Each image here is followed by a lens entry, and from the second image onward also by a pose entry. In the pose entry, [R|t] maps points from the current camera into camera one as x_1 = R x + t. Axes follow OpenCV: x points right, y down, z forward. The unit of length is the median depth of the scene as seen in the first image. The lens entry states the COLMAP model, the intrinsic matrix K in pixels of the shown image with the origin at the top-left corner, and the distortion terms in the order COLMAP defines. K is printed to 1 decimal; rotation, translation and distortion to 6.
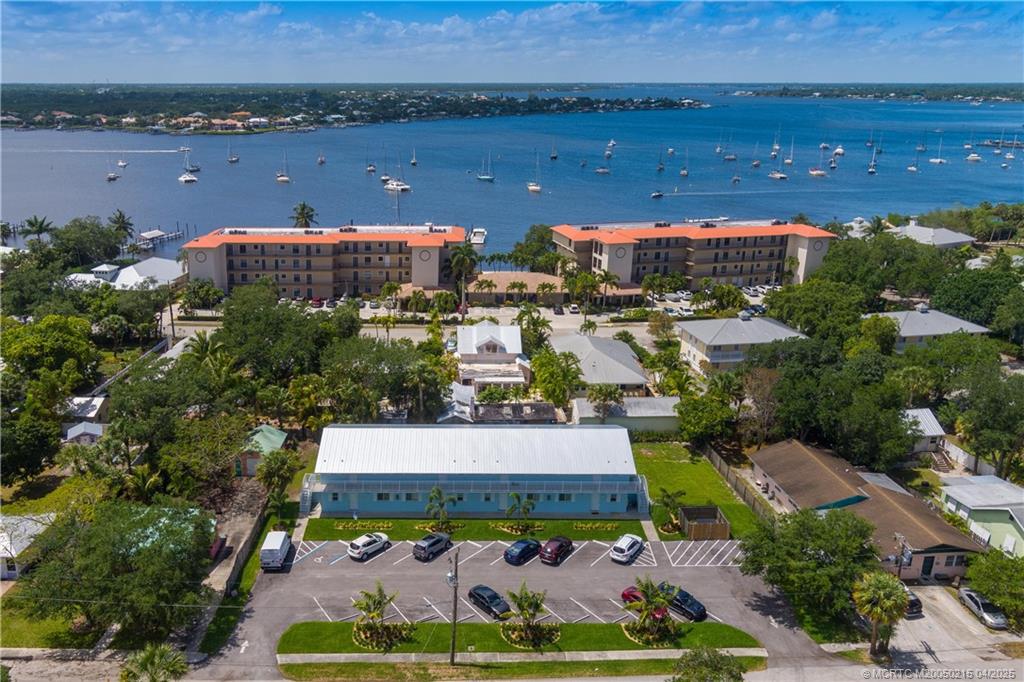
lens RADIAL K [[860.6, 0, 456.2], [0, 860.6, 342.7], [0, 0, 1]] dist [0.000926, -0.002771]
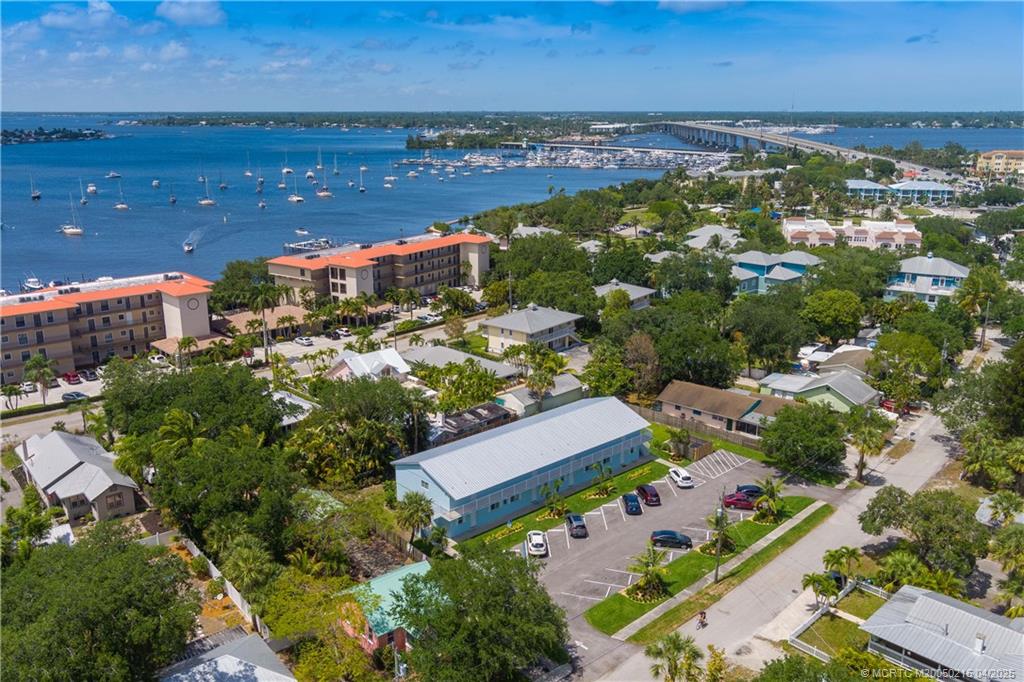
lens RADIAL K [[850.6, 0, 512.0], [0, 850.6, 341.0], [0, 0, 1]] dist [-0.000008, -0.001367]
pose [[0.726388, -0.179427, 0.663451, -0.379082], [0.198926, 0.978890, 0.046939, -0.034958], [-0.657867, 0.097882, 0.746746, 0.089371]]
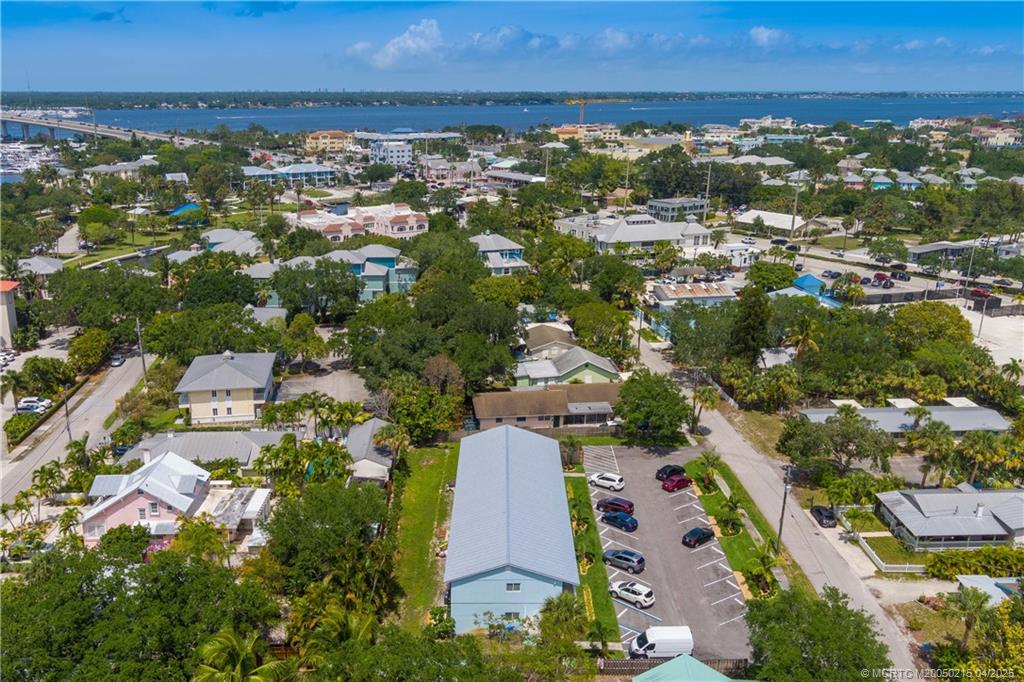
lens RADIAL K [[861.6, 0, 529.4], [0, 861.6, 322.2], [0, 0, 1]] dist [-0.000680, -0.006477]
pose [[-0.037579, -0.258763, 0.965210, -0.469851], [0.288010, 0.922101, 0.258419, -0.167799], [-0.956890, 0.287702, 0.039875, 0.468624]]
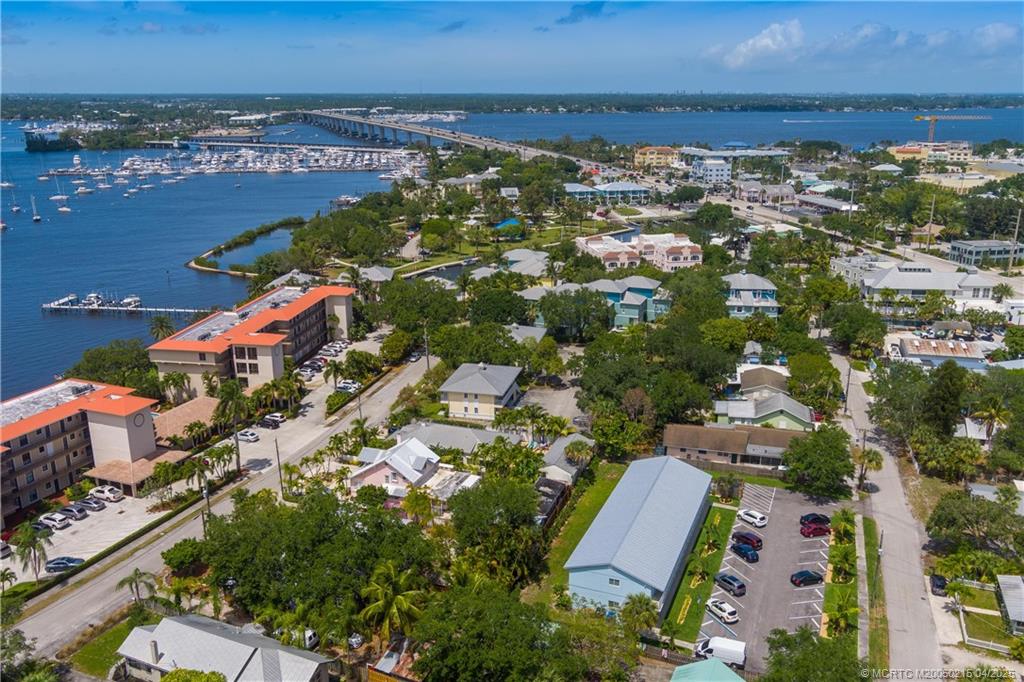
lens RADIAL K [[860.7, 0, 533.3], [0, 860.7, 342.5], [0, 0, 1]] dist [-0.000031, 0.002324]
pose [[0.346414, -0.261567, 0.900877, -0.571729], [0.269680, 0.947569, 0.171424, -0.195151], [-0.898482, 0.183565, 0.398791, 0.324836]]
